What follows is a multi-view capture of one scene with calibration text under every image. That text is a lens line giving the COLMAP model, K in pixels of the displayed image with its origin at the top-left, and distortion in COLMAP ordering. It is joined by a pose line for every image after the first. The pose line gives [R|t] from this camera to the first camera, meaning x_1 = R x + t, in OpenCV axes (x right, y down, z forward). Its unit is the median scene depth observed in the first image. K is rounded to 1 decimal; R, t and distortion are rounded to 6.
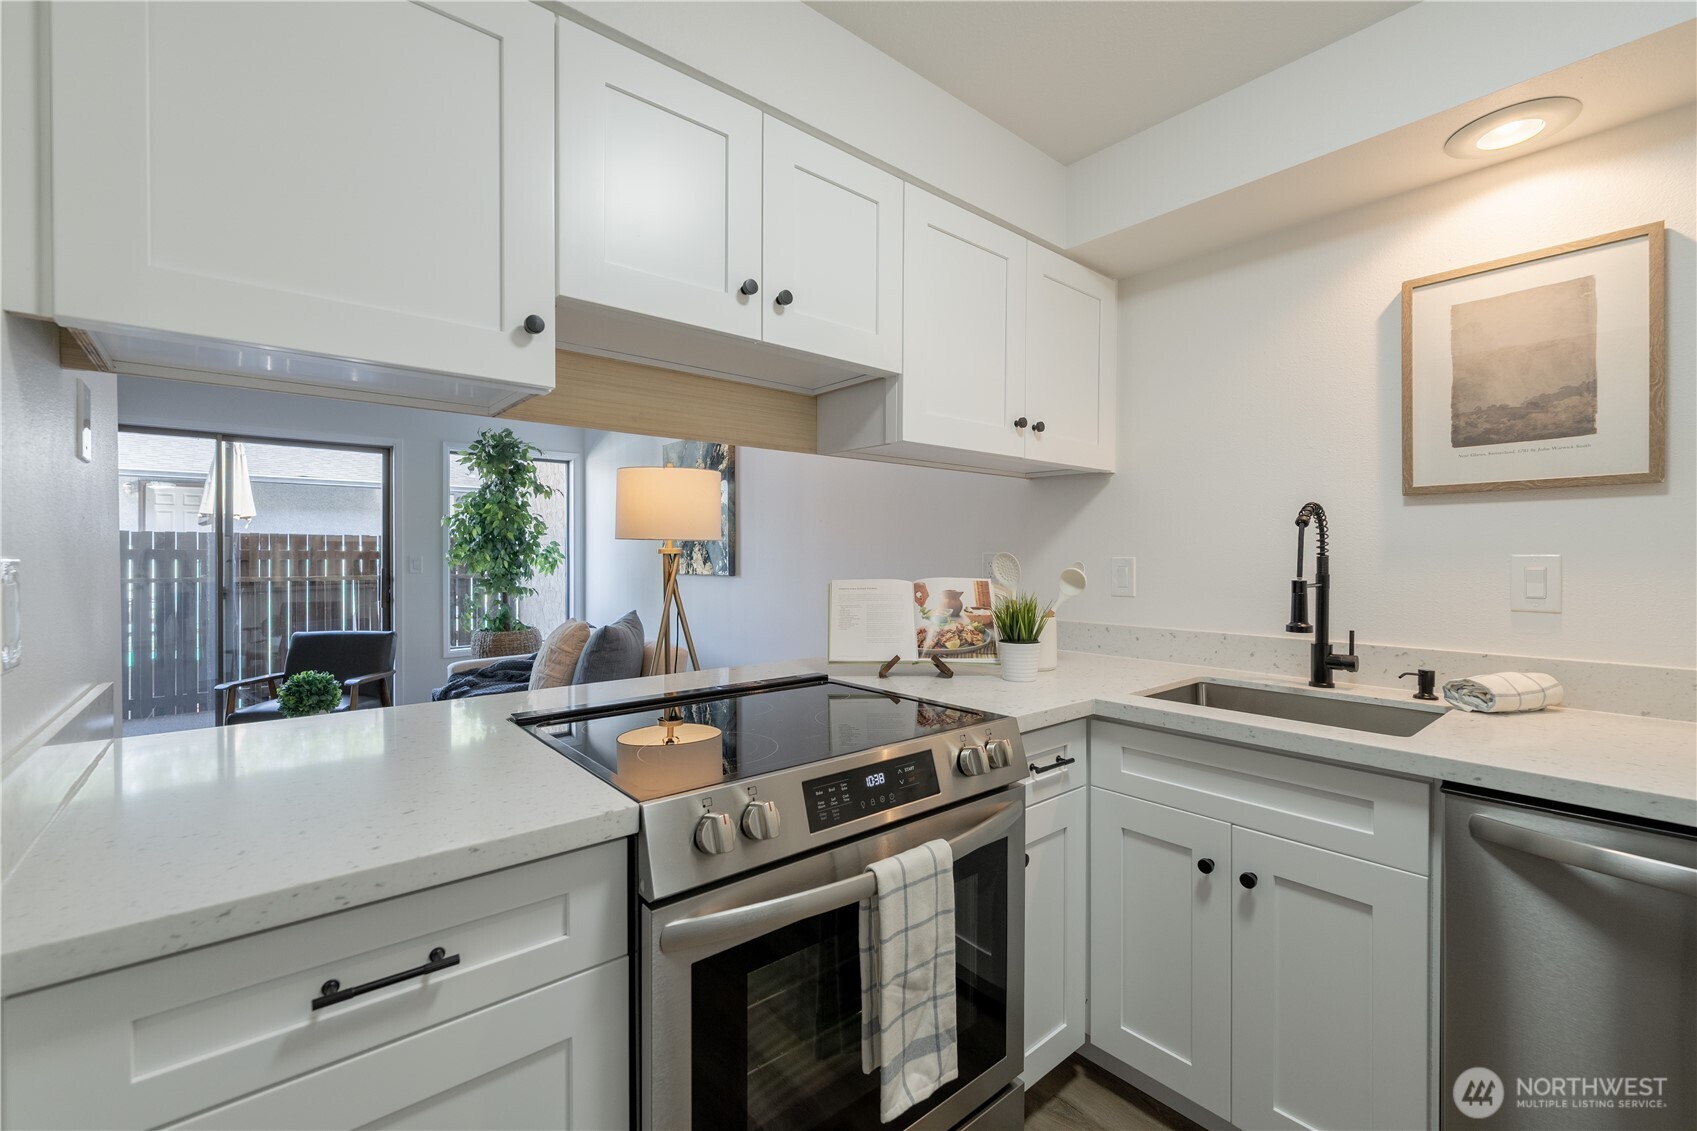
lens RADIAL K [[703.3, 0, 844.6], [0, 703.3, 559.6], [0, 0, 1]] dist [-0.000305, -0.000235]
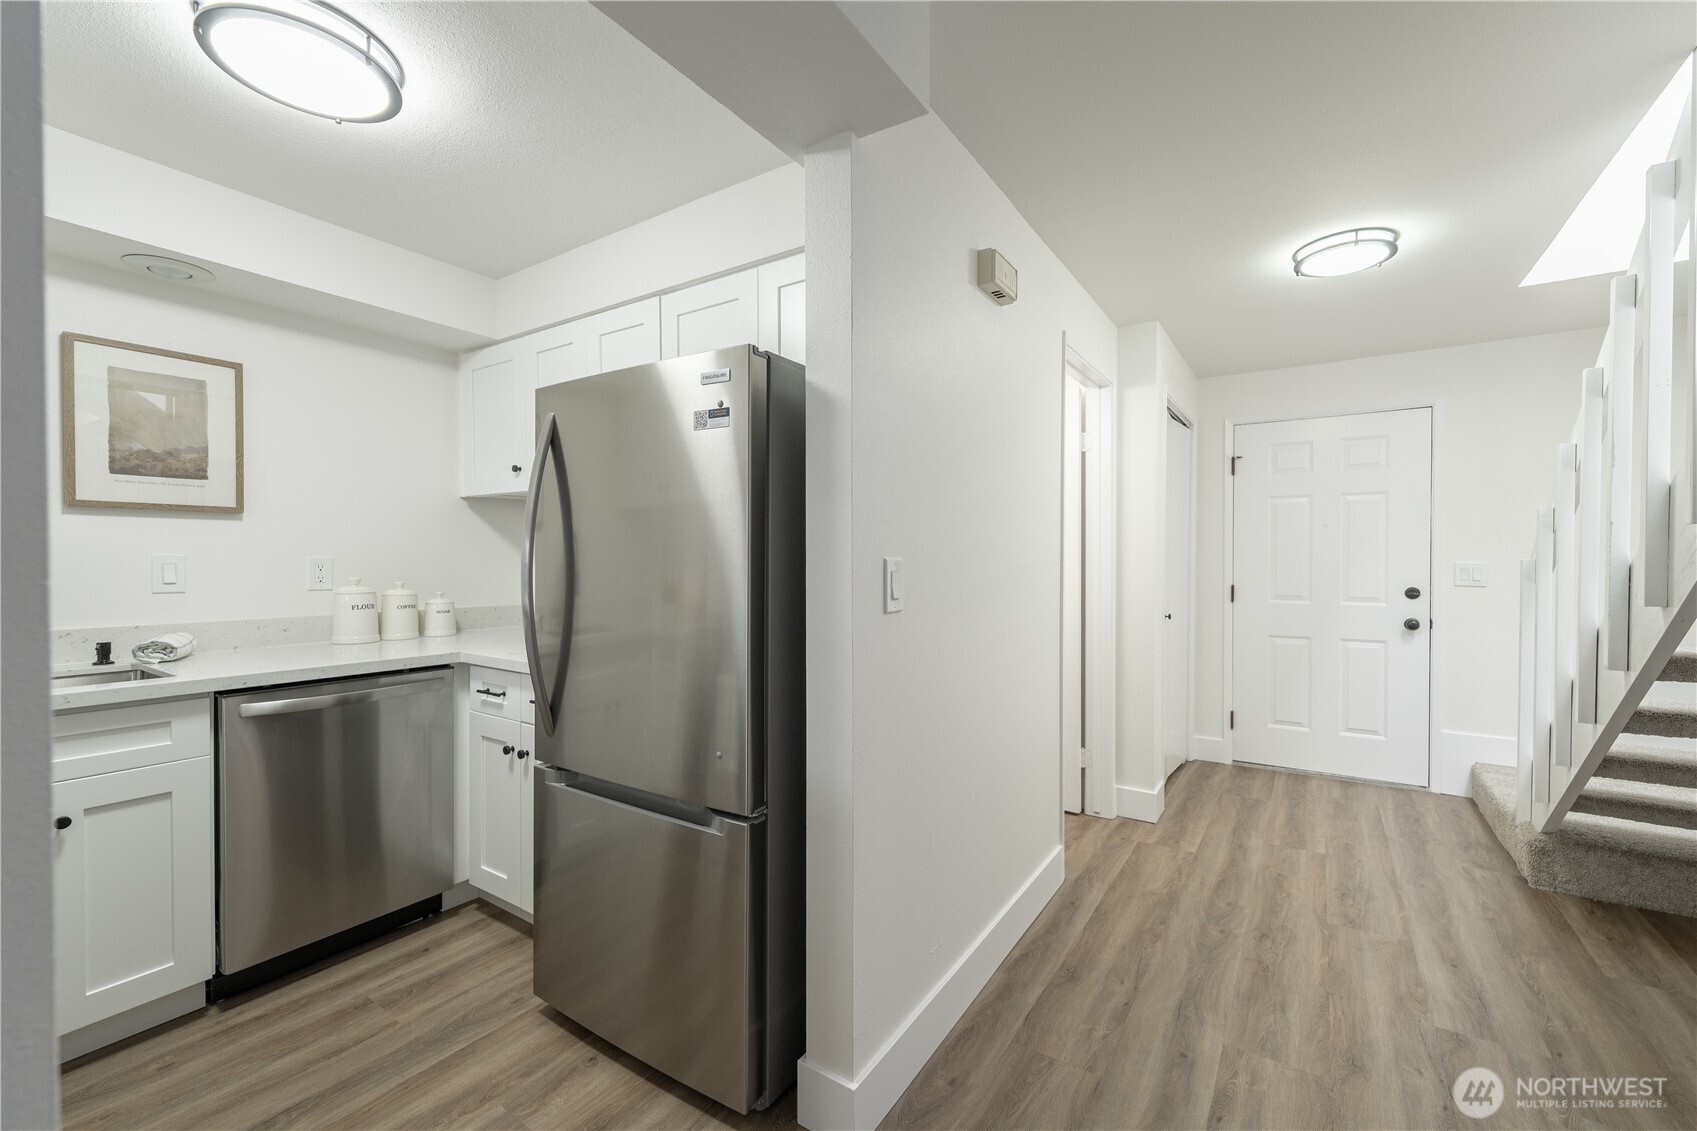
lens RADIAL K [[690.1, 0, 854.1], [0, 690.1, 566.0], [0, 0, 1]] dist [-0.000893, -0.000126]
pose [[-0.283137, -0.010550, 0.959022, -0.731299], [0.003840, 0.999919, 0.012134, 0.004836], [-0.959072, 0.007119, -0.283073, 0.021527]]
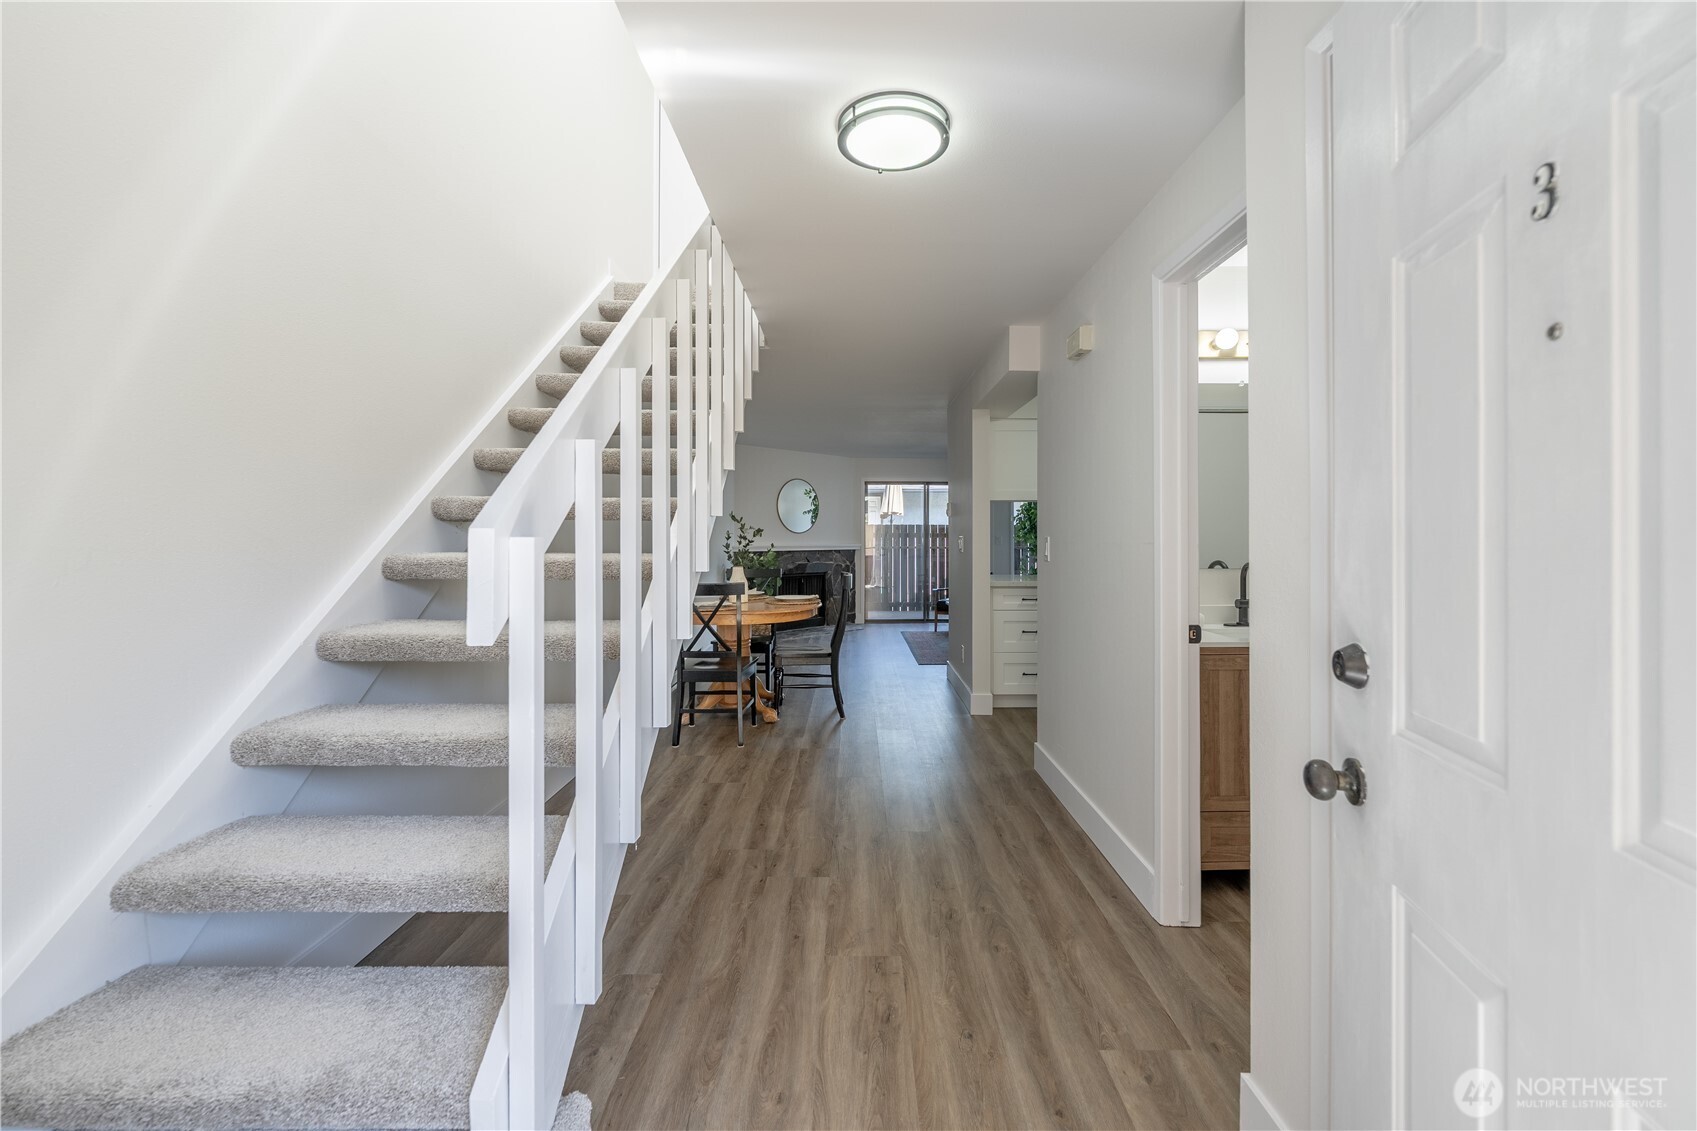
lens RADIAL K [[715.1, 0, 848.3], [0, 715.1, 539.1], [0, 0, 1]] dist [-0.001780, -0.000394]
pose [[0.764392, 0.002178, -0.644748, 1.018933], [-0.003004, 0.999995, -0.000184, 0.012752], [0.644745, 0.002077, 0.764395, -2.247708]]
